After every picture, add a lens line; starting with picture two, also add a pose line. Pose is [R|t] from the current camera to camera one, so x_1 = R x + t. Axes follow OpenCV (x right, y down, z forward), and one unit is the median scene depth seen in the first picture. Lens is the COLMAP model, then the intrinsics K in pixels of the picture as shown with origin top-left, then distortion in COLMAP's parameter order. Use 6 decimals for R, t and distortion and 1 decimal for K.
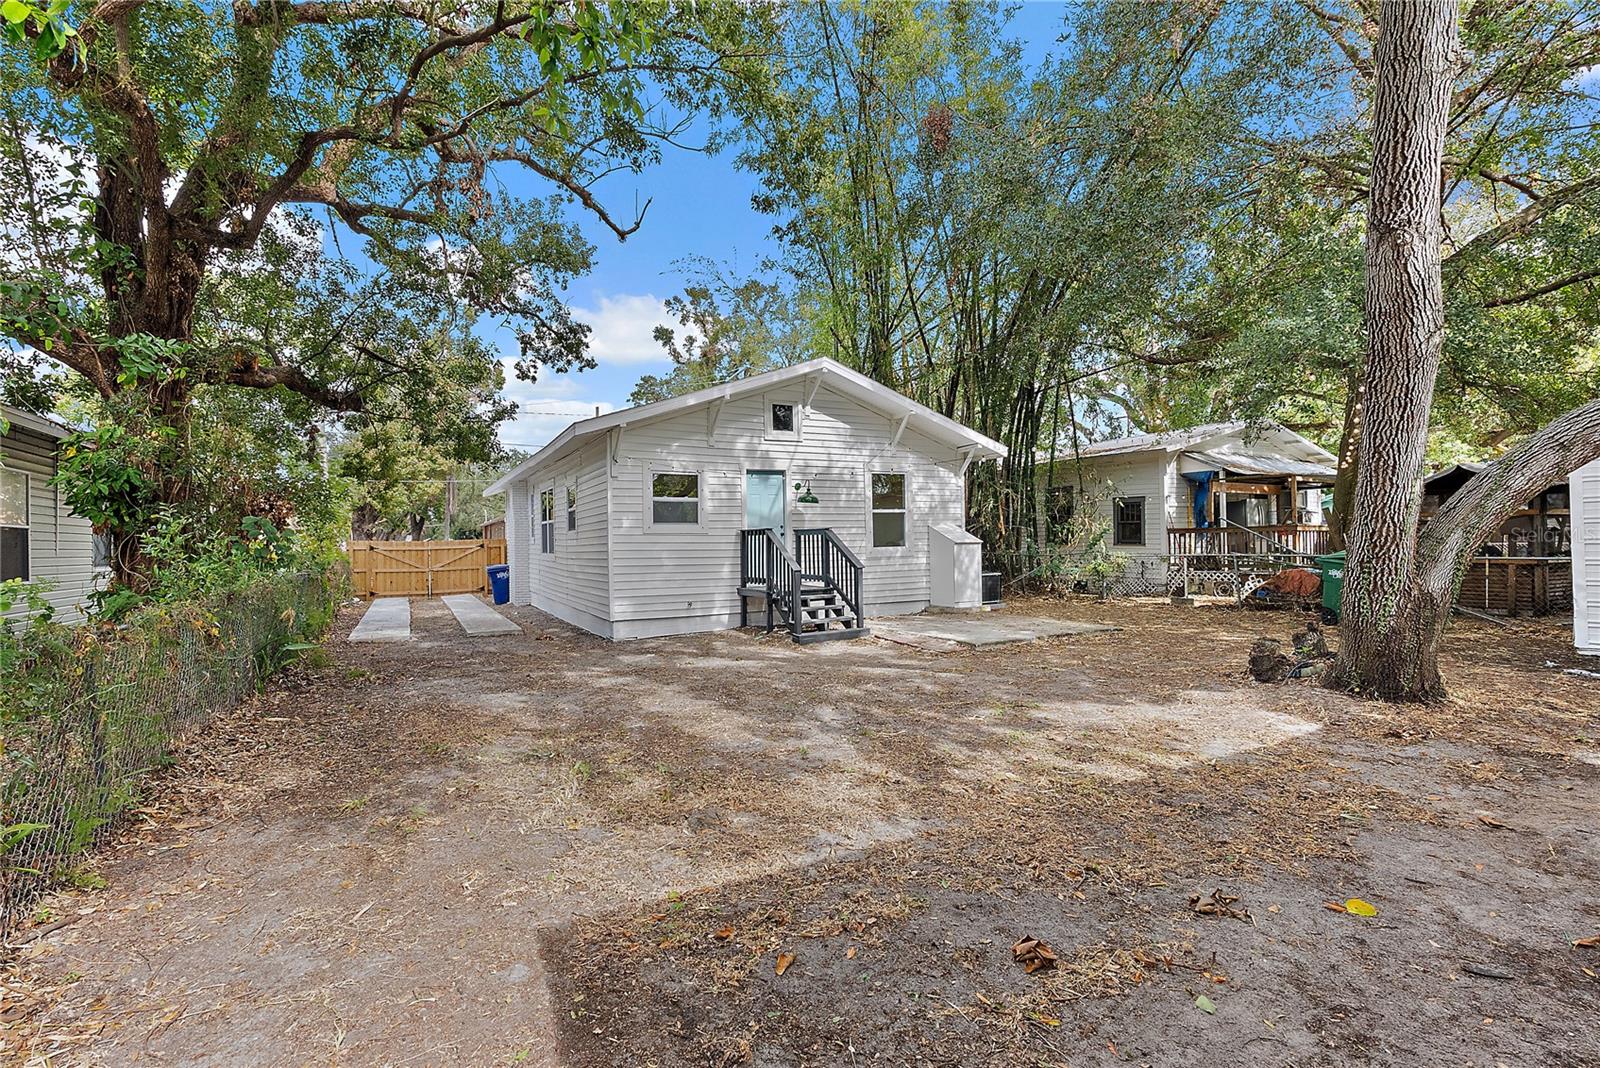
lens RADIAL K [[710.5, 0, 795.7], [0, 710.5, 533.9], [0, 0, 1]] dist [-0.005218, 0.003060]
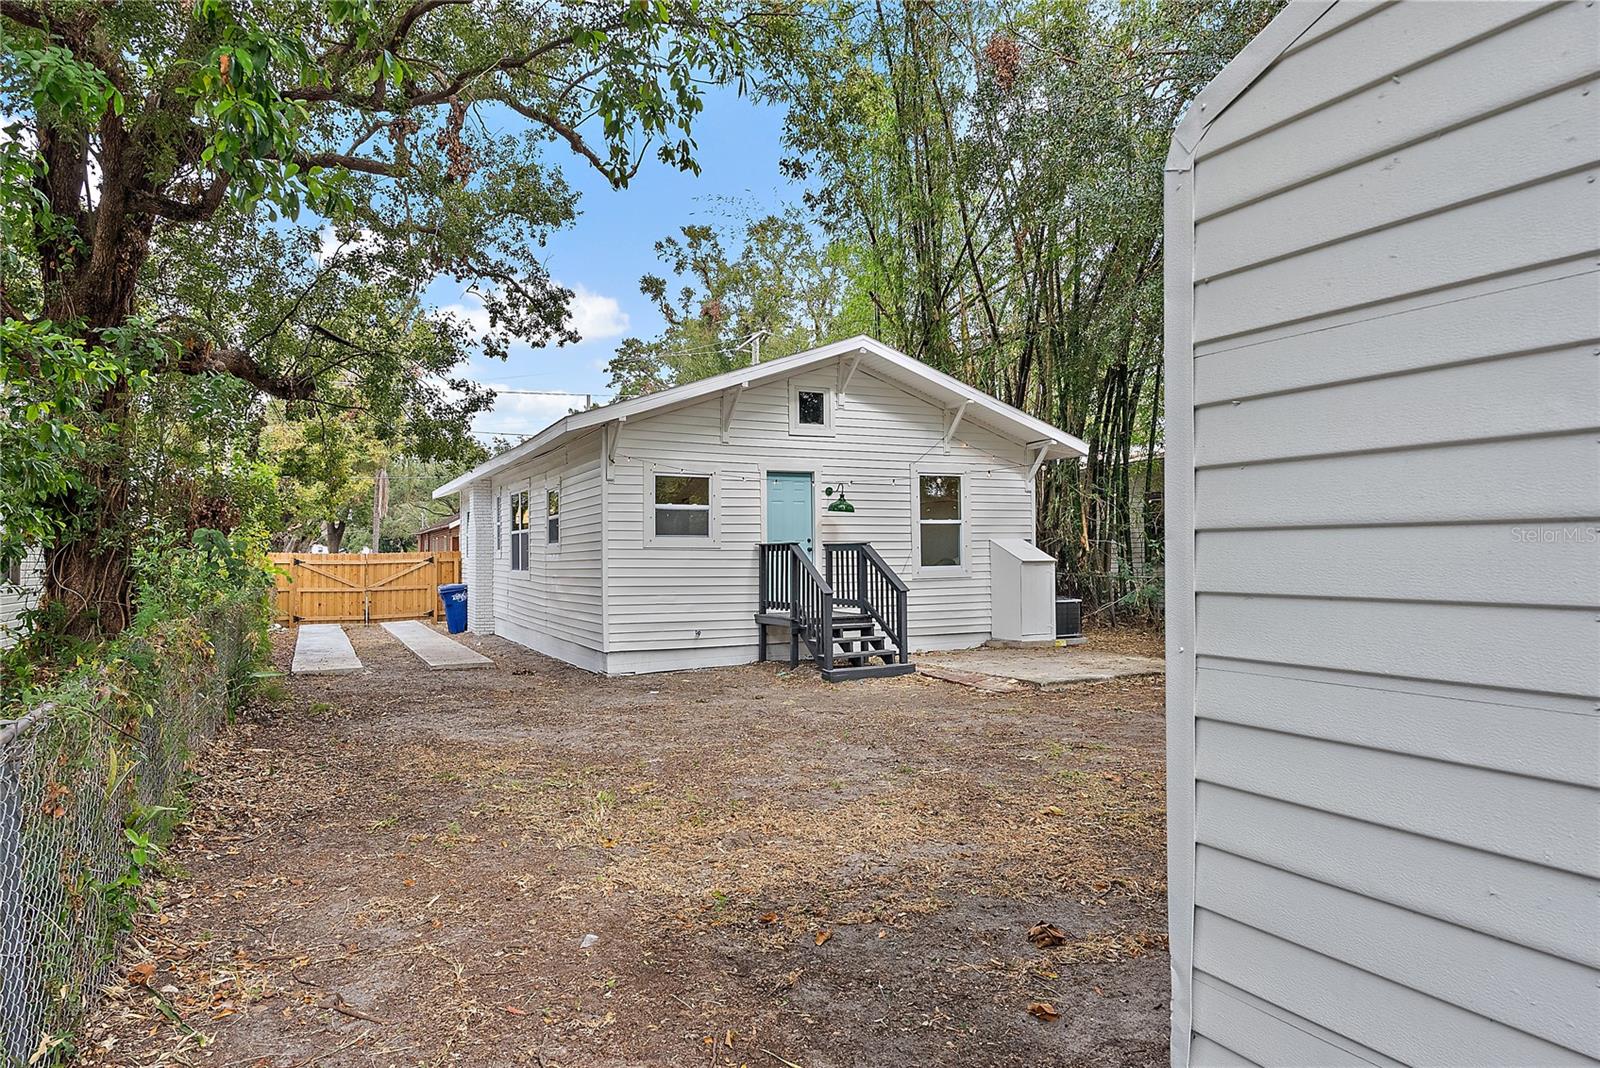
lens RADIAL K [[948.5, 0, 795.5], [0, 948.5, 543.3], [0, 0, 1]] dist [-0.000372, 0.000619]
pose [[0.999565, 0.007318, -0.028560, -0.004253], [-0.007406, 0.999968, -0.002983, -0.003610], [0.028537, 0.003193, 0.999588, -0.104246]]
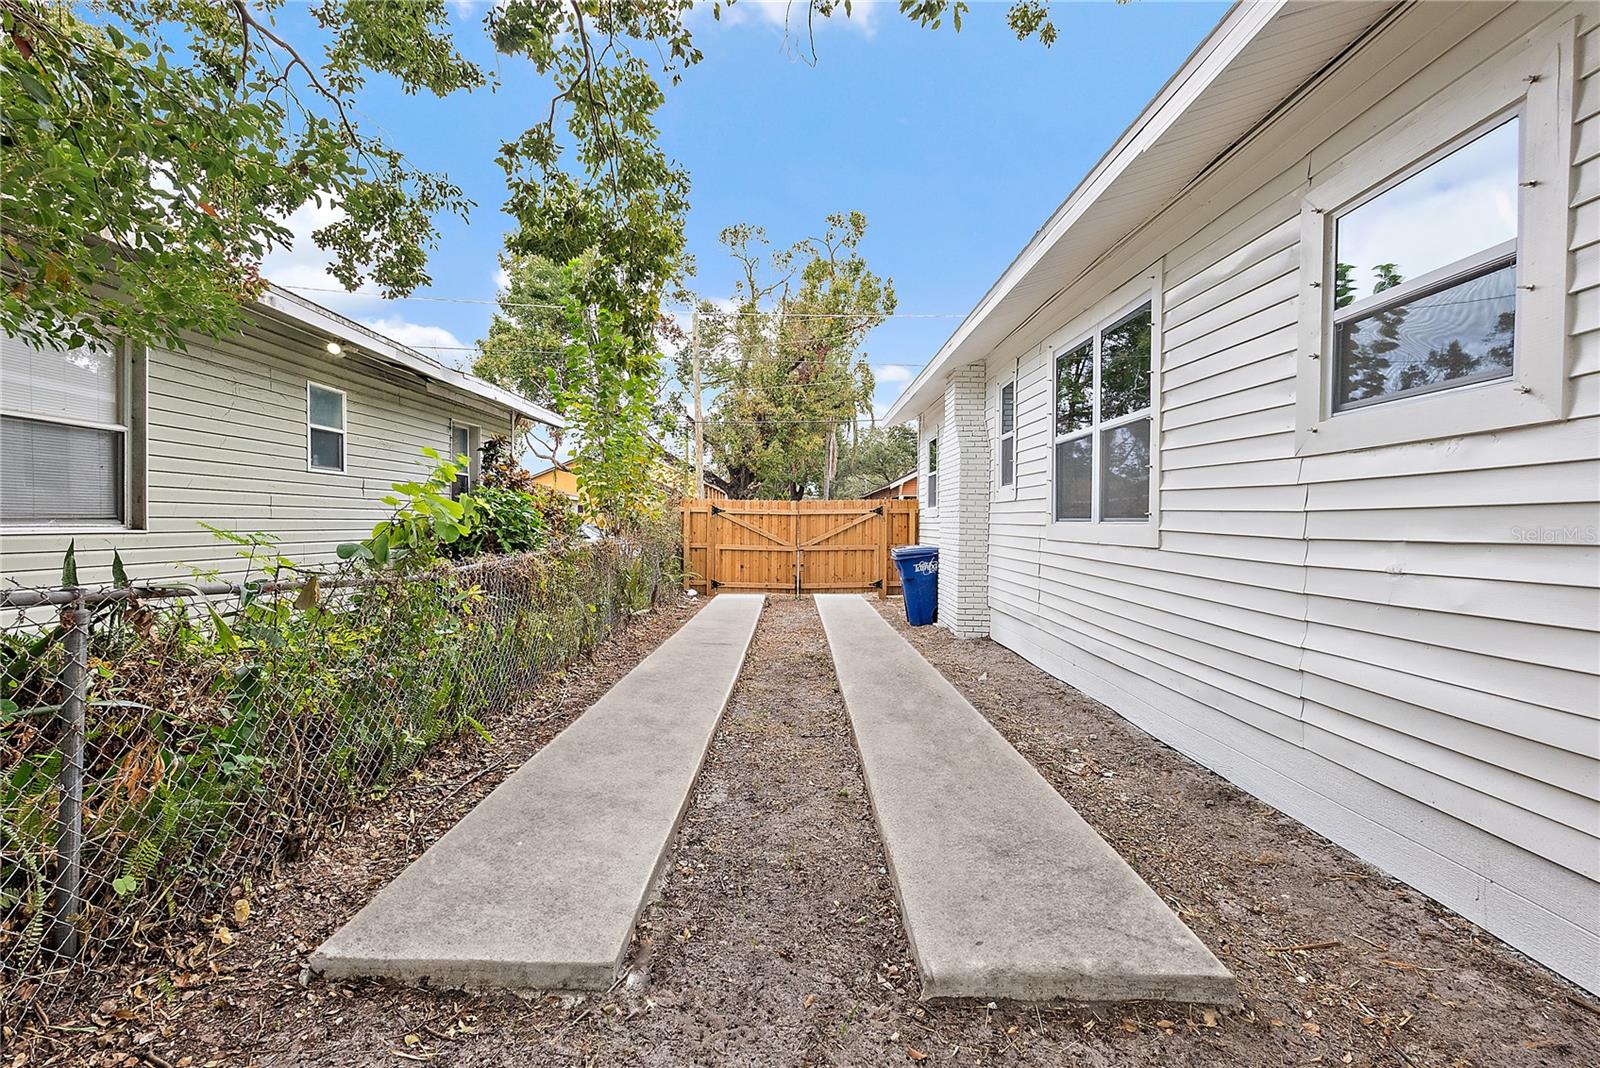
lens RADIAL K [[710.5, 0, 799.4], [0, 710.5, 532.0], [0, 0, 1]] dist [-0.005218, 0.003060]
pose [[0.880174, 0.029851, -0.473712, -0.434677], [-0.017804, 0.999394, 0.029896, 0.034628], [0.474318, -0.017880, 0.880172, 0.888341]]
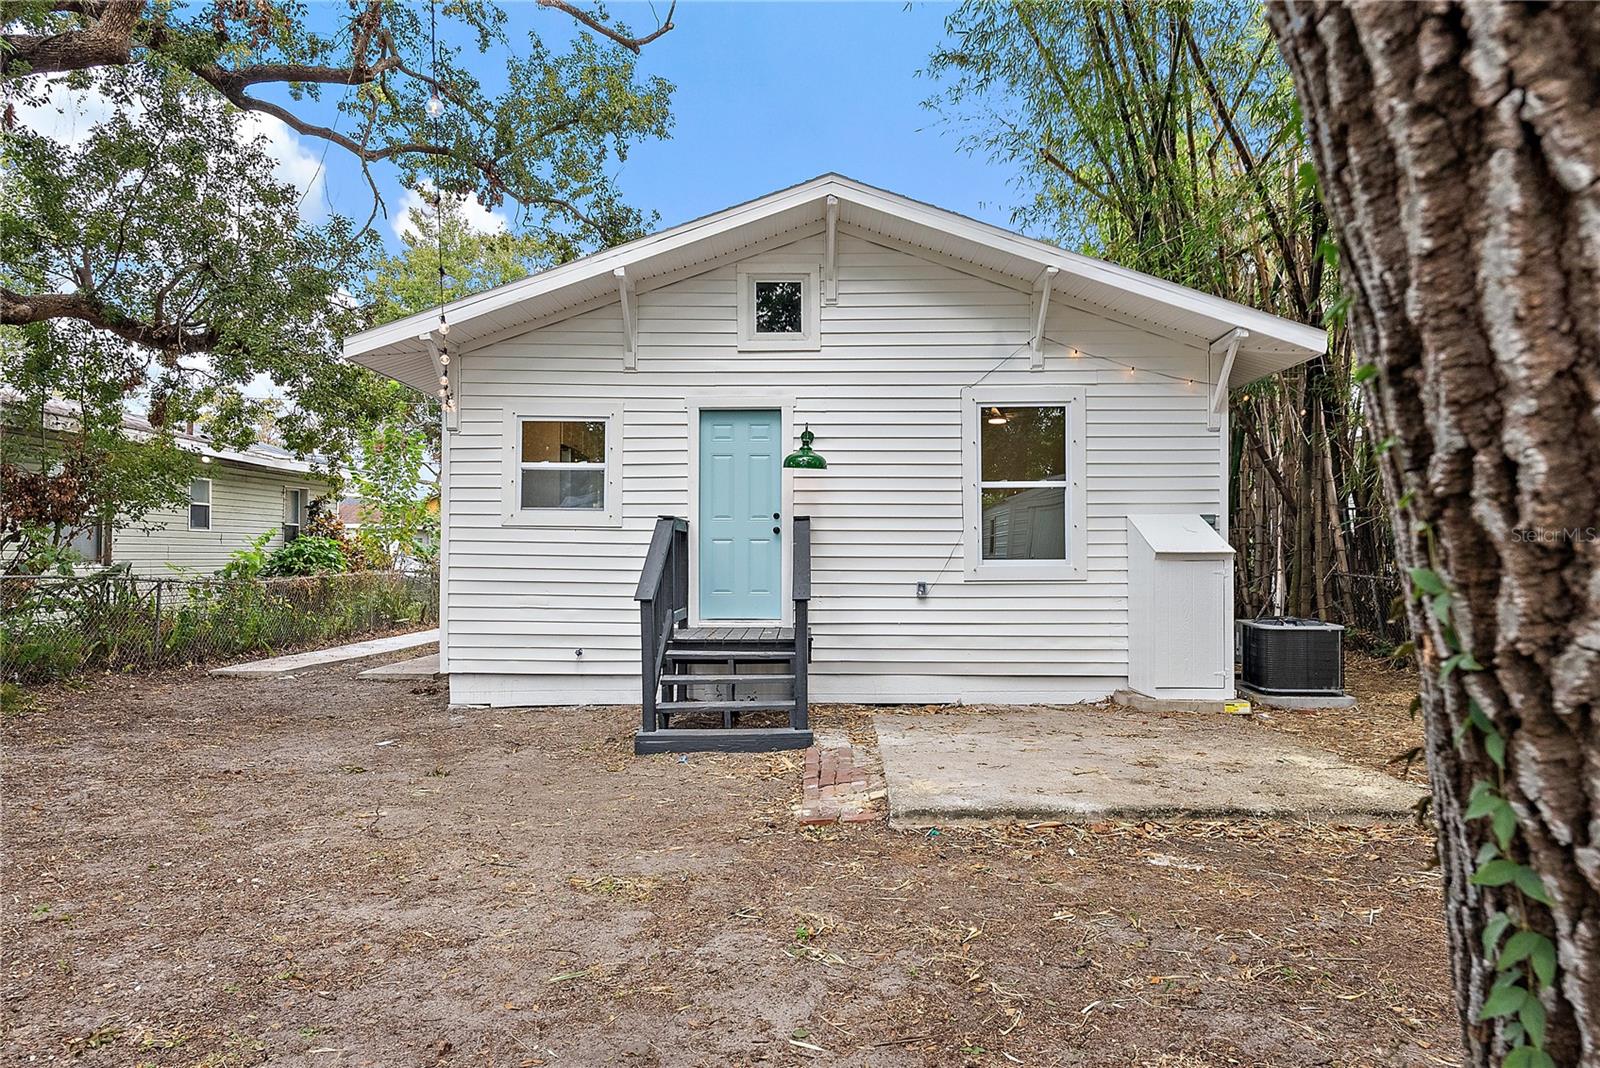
lens RADIAL K [[979.2, 0, 804.6], [0, 979.2, 538.3], [0, 0, 1]] dist [-0.001199, -0.001377]
pose [[0.875003, 0.010567, -0.484001, 0.377766], [-0.011726, 0.999931, 0.000632, 0.006245], [0.483975, 0.005122, 0.875067, 0.411563]]
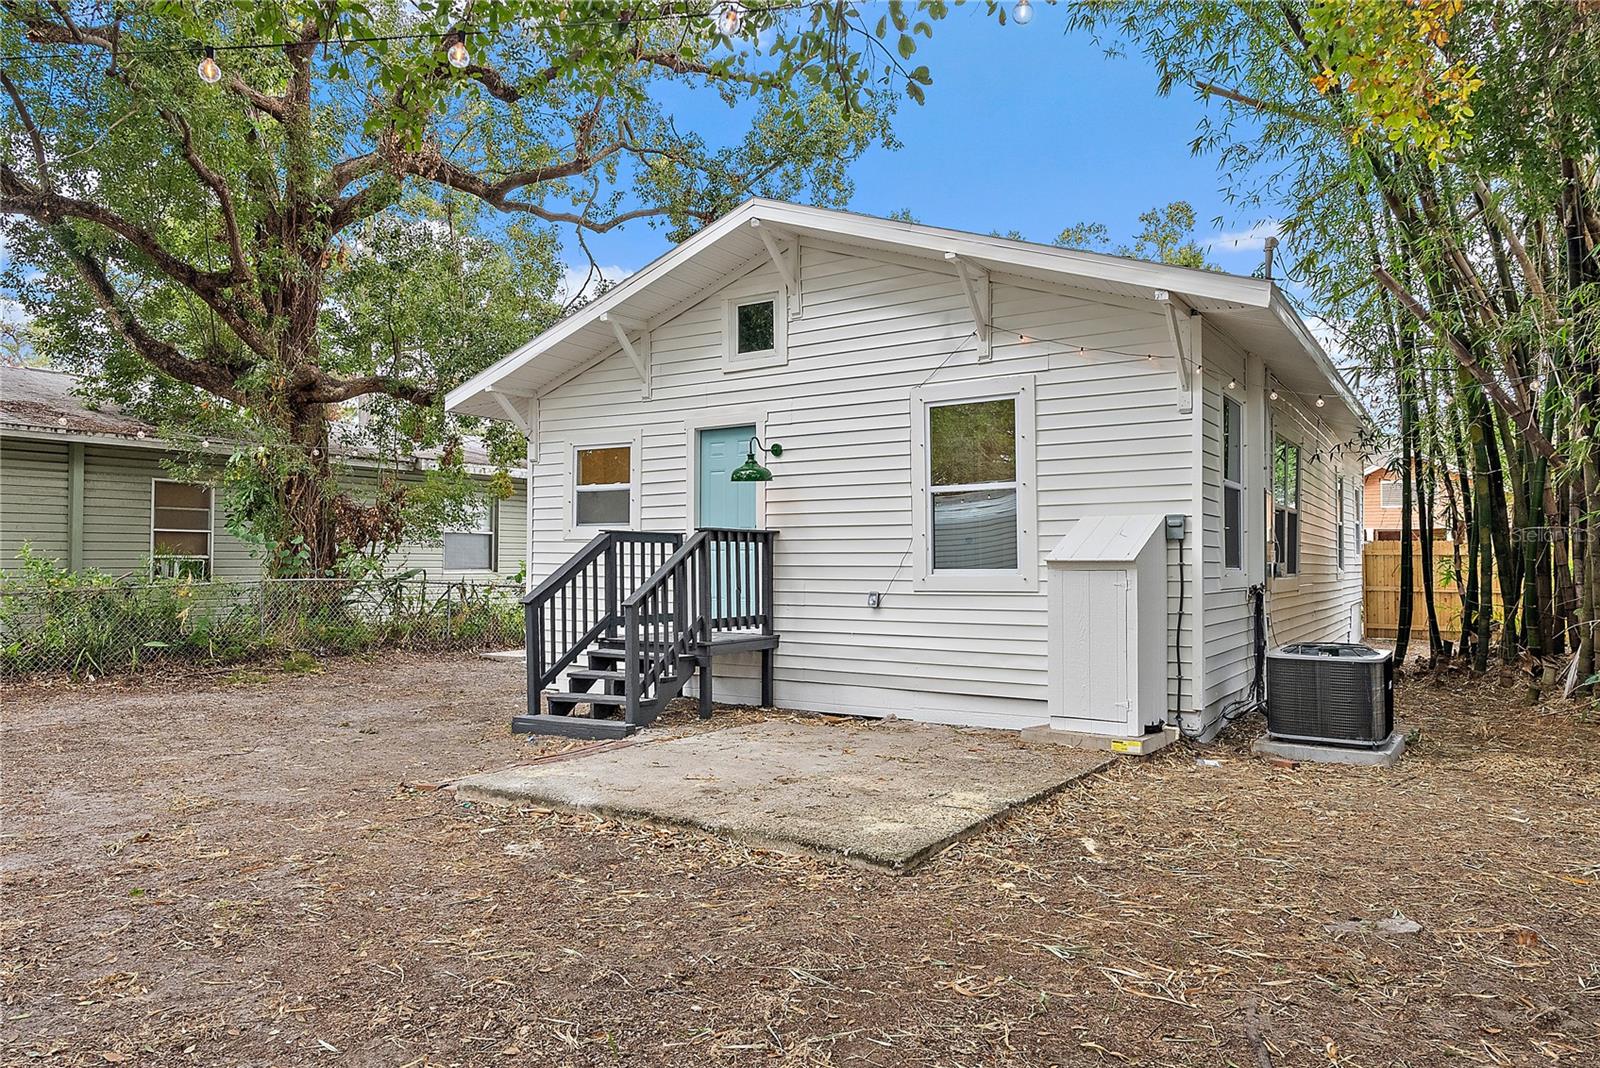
lens RADIAL K [[1038.4, 0, 807.3], [0, 1038.4, 533.6], [0, 0, 1]] dist [-0.004749, 0.000280]
pose [[0.484675, -0.005305, -0.874678, 0.757658], [0.003210, 0.999986, -0.004286, -0.001220], [0.874689, -0.000731, 0.484685, 0.702121]]
